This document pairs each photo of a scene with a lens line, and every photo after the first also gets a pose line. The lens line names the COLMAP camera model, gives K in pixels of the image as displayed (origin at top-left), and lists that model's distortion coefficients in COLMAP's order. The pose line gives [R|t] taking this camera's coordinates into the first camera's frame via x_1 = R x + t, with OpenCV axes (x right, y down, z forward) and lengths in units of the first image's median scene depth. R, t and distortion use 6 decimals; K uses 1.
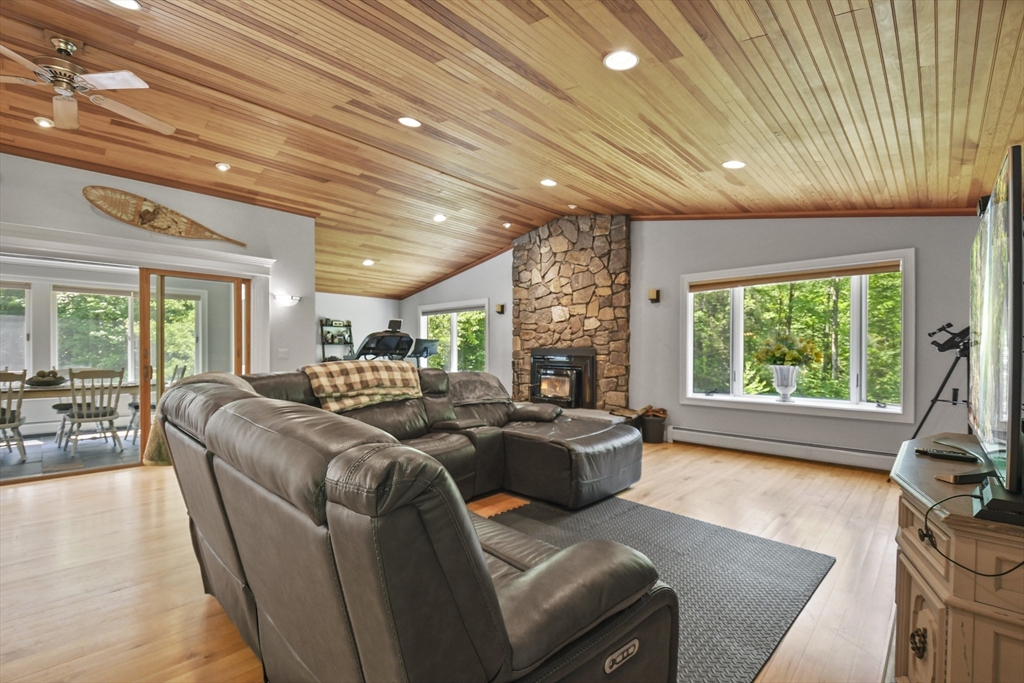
lens RADIAL K [[445.0, 0, 480.1], [0, 445.0, 356.5], [0, 0, 1]] dist [0.014398, -0.011042]
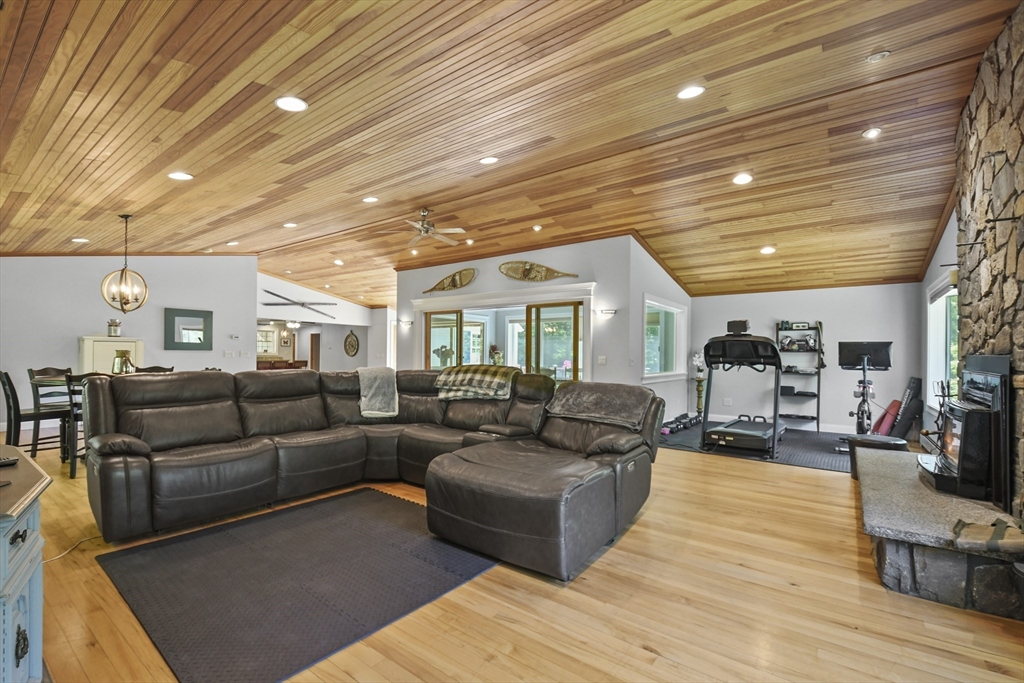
lens RADIAL K [[445.0, 0, 522.7], [0, 445.0, 352.3], [0, 0, 1]] dist [0.014398, -0.011042]
pose [[0.168759, -0.012635, -0.985576, 0.555780], [-0.020078, 0.999666, -0.016254, -0.003862], [0.985453, 0.022531, 0.168449, 0.503688]]
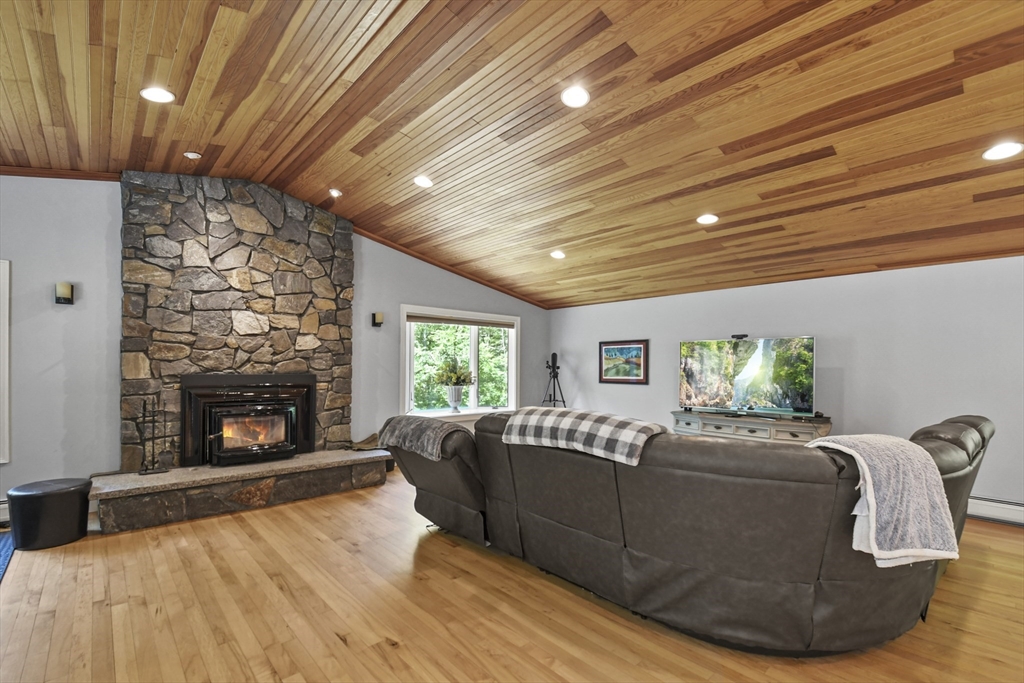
lens RADIAL K [[445.0, 0, 512.1], [0, 445.0, 369.2], [0, 0, 1]] dist [0.014398, -0.011042]
pose [[0.024587, -0.004003, 0.999690, -0.521529], [0.011548, 0.999926, 0.003720, -0.026171], [-0.999631, 0.011453, 0.024631, 0.630599]]
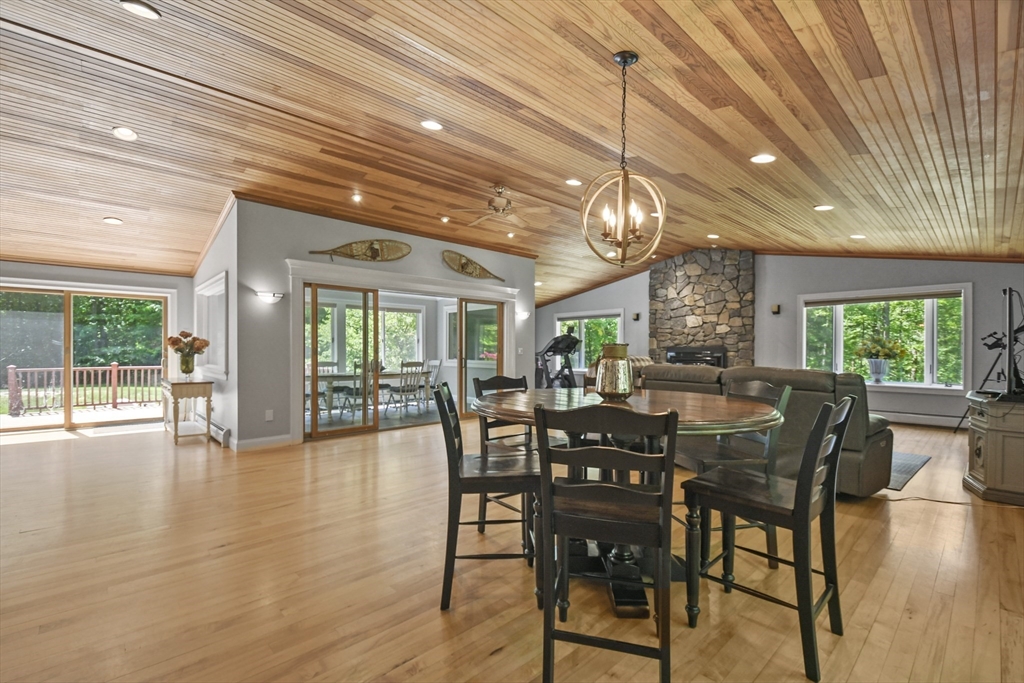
lens RADIAL K [[445.0, 0, 485.5], [0, 445.0, 353.2], [0, 0, 1]] dist [0.014398, -0.011042]
pose [[0.998623, -0.003112, -0.052366, -0.405793], [0.003059, 0.999995, -0.001089, -0.000072], [0.052369, 0.000928, 0.998627, -0.405822]]
